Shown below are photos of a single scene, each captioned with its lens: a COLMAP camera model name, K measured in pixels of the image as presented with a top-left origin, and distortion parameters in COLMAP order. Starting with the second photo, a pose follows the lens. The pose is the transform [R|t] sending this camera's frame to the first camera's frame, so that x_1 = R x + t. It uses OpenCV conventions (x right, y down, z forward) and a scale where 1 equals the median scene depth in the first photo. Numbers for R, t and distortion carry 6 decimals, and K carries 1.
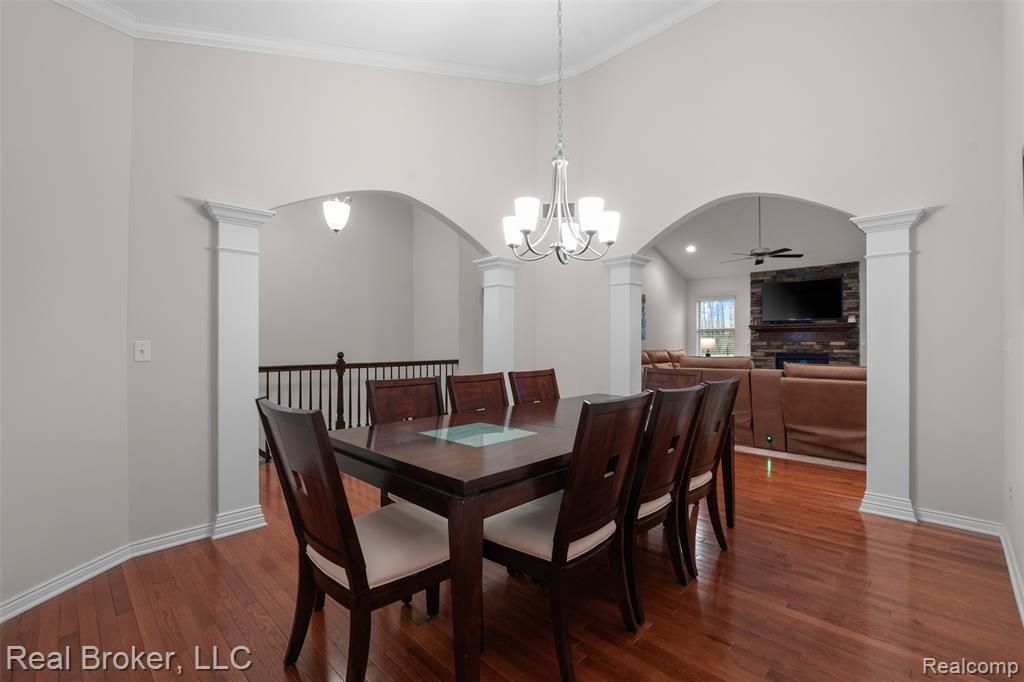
lens RADIAL K [[453.0, 0, 508.0], [0, 453.0, 343.5], [0, 0, 1]] dist [-0.005626, 0.000253]
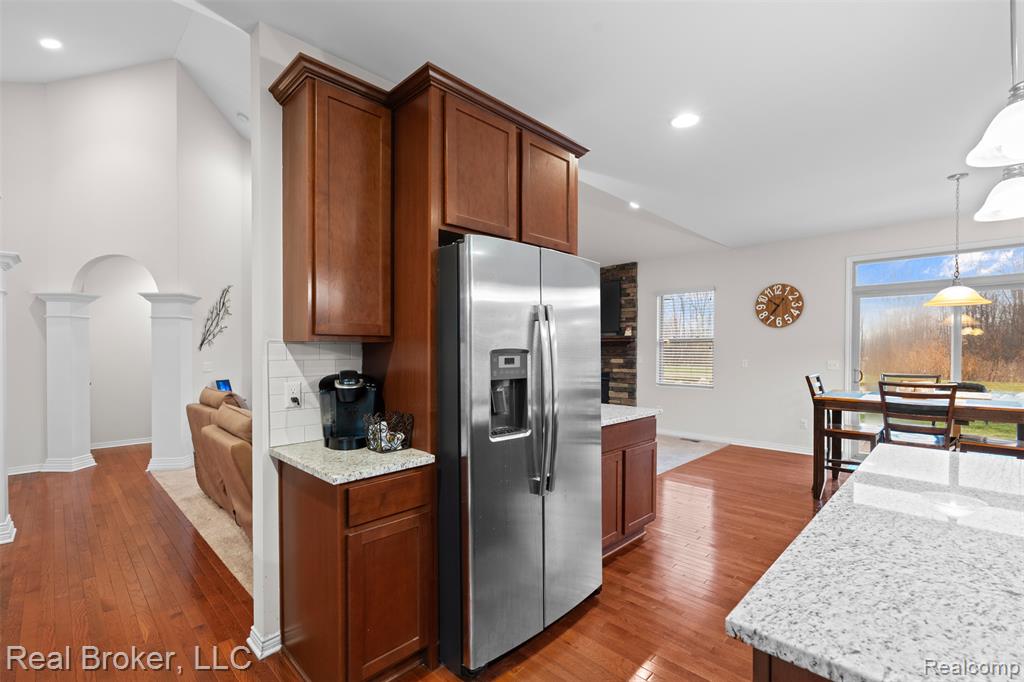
lens RADIAL K [[453.0, 0, 517.4], [0, 453.0, 358.6], [0, 0, 1]] dist [-0.005626, 0.000253]
pose [[0.999958, 0.003259, -0.008563, 0.561595], [-0.003082, 0.999784, 0.020550, -0.021052], [0.008628, -0.020522, 0.999752, 0.169115]]
